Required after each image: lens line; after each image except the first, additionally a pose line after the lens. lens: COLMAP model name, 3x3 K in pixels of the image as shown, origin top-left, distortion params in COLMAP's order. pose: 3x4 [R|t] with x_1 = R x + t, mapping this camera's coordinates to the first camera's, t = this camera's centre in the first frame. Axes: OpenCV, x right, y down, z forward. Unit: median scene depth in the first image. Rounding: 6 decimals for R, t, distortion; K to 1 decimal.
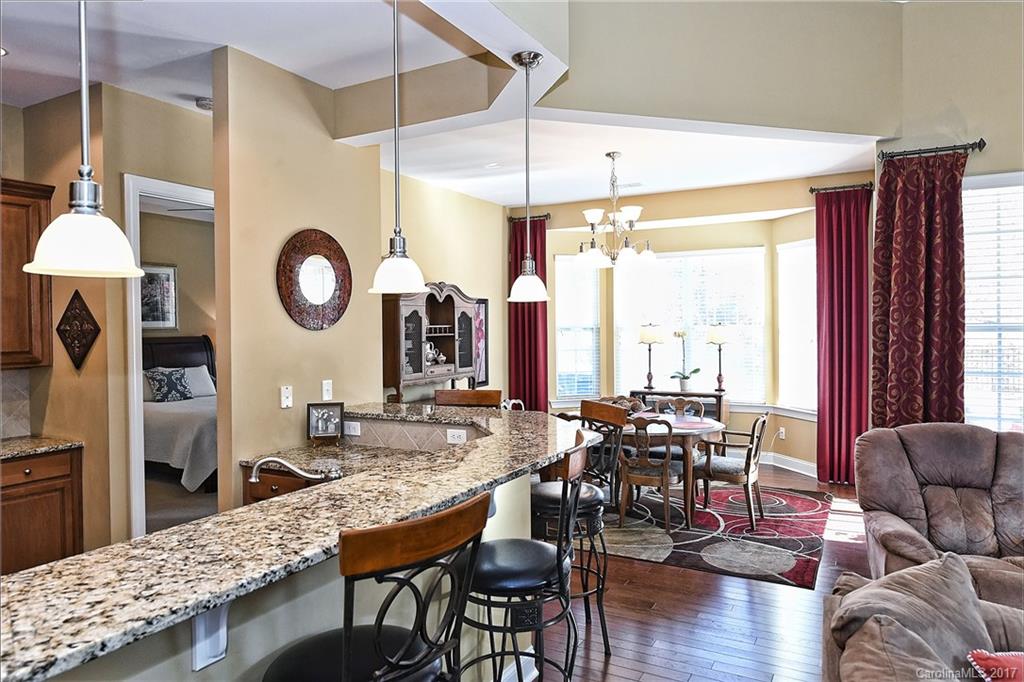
lens RADIAL K [[662.6, 0, 517.7], [0, 662.6, 337.0], [0, 0, 1]] dist [-0.001151, 0.000753]
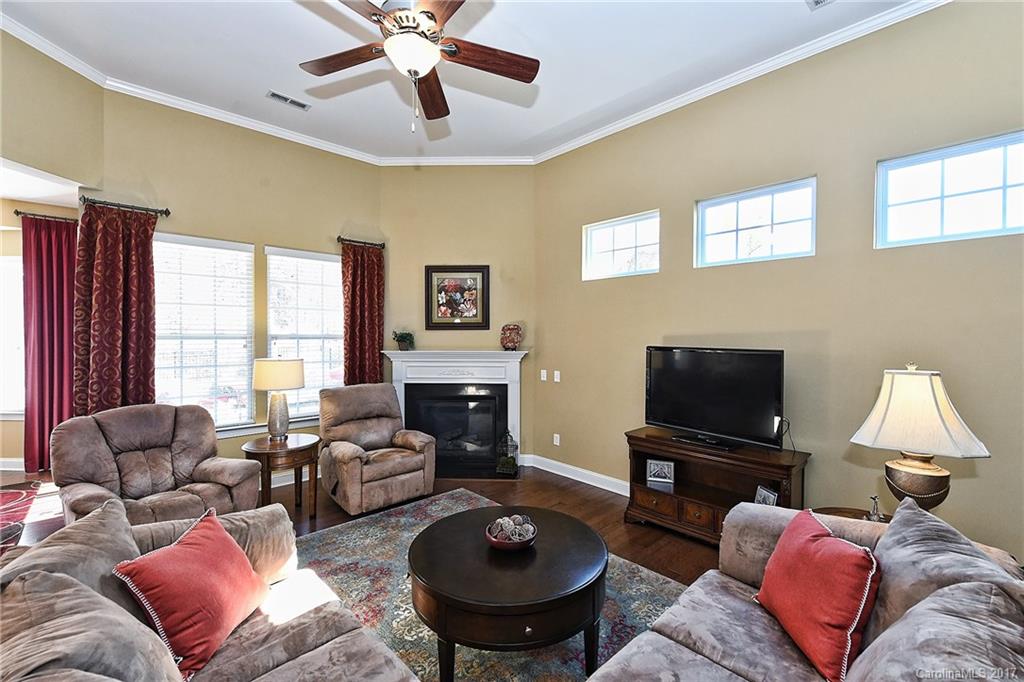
lens RADIAL K [[431.0, 0, 522.3], [0, 431.0, 338.9], [0, 0, 1]] dist [-0.000759, -0.001241]
pose [[0.306434, 0.001835, 0.951890, 0.029579], [0.008146, 0.999956, -0.004550, 0.001193], [-0.951857, 0.009149, 0.306406, -0.041039]]
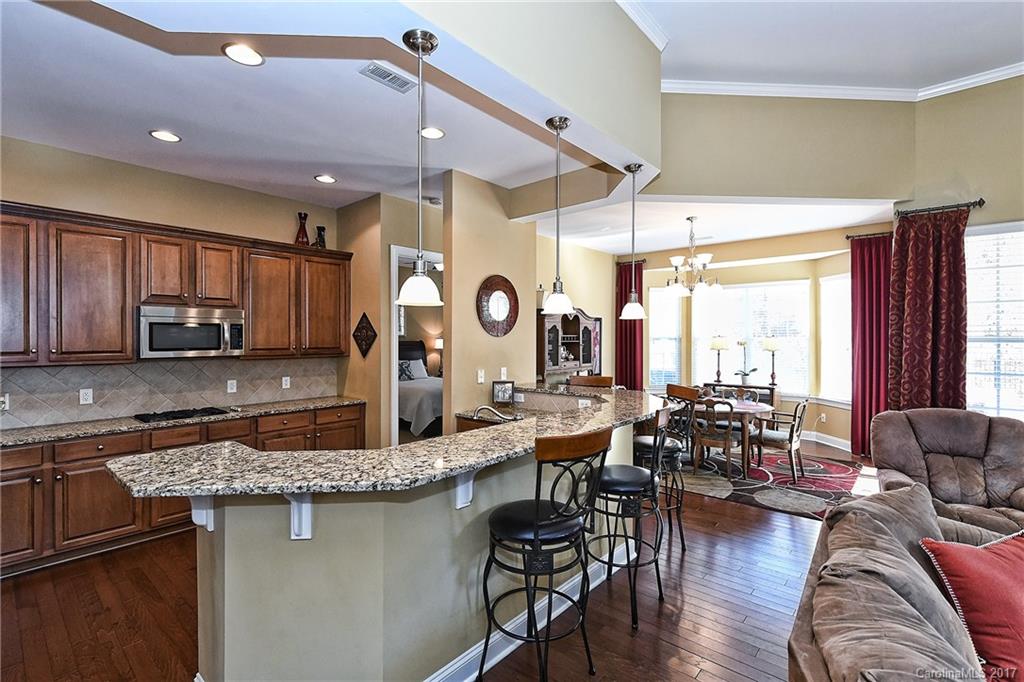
lens RADIAL K [[470.6, 0, 517.8], [0, 470.6, 338.7], [0, 0, 1]] dist [0.003720, -0.000751]
pose [[0.977382, 0.010343, -0.211229, -0.010847], [-0.013210, 0.999839, -0.012168, 0.008103], [0.211069, 0.014683, 0.977361, -0.120532]]
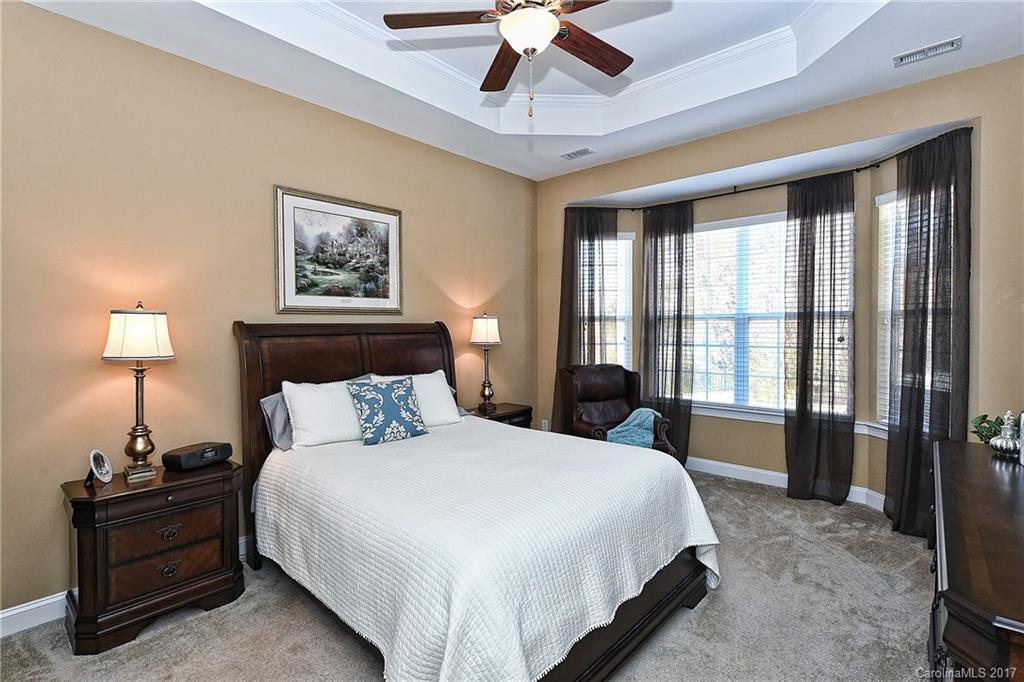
lens RADIAL K [[470.6, 0, 509.8], [0, 470.6, 339.6], [0, 0, 1]] dist [0.003720, -0.000751]
pose [[0.970558, 0.009598, -0.240678, -0.607265], [-0.005613, 0.999836, 0.017236, 0.013637], [0.240804, -0.015377, 0.970452, 1.175486]]
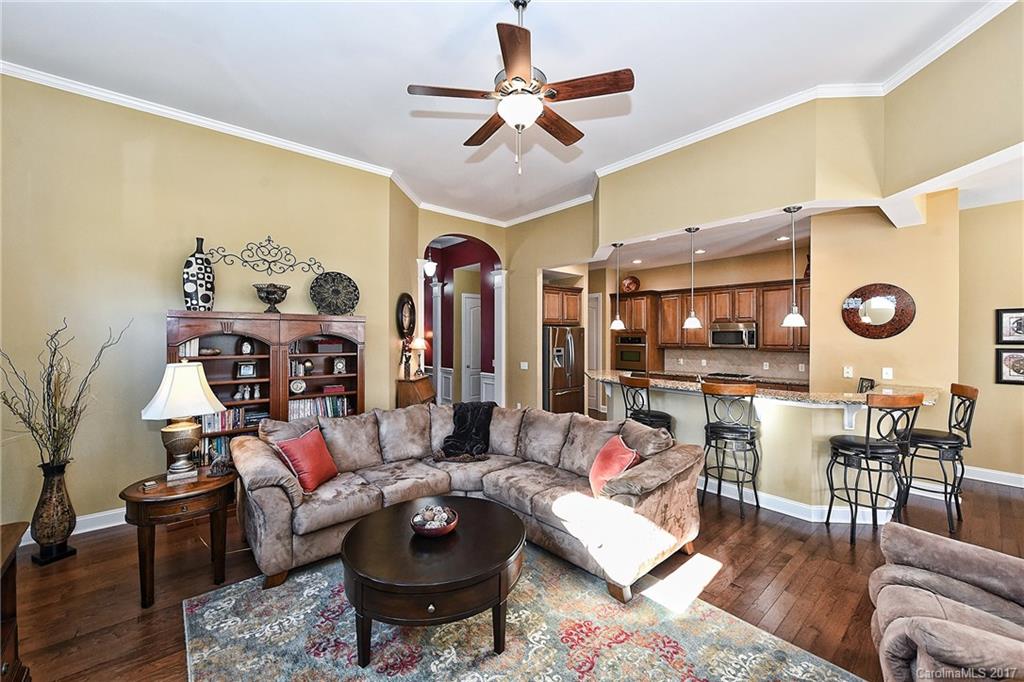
lens RADIAL K [[407.1, 0, 513.5], [0, 407.1, 334.0], [0, 0, 1]] dist [0.005796, -0.000783]
pose [[-0.357502, 0.007161, -0.933885, 1.060391], [-0.010268, 0.999880, 0.011598, -0.025651], [0.933856, 0.013735, -0.357385, 0.453908]]
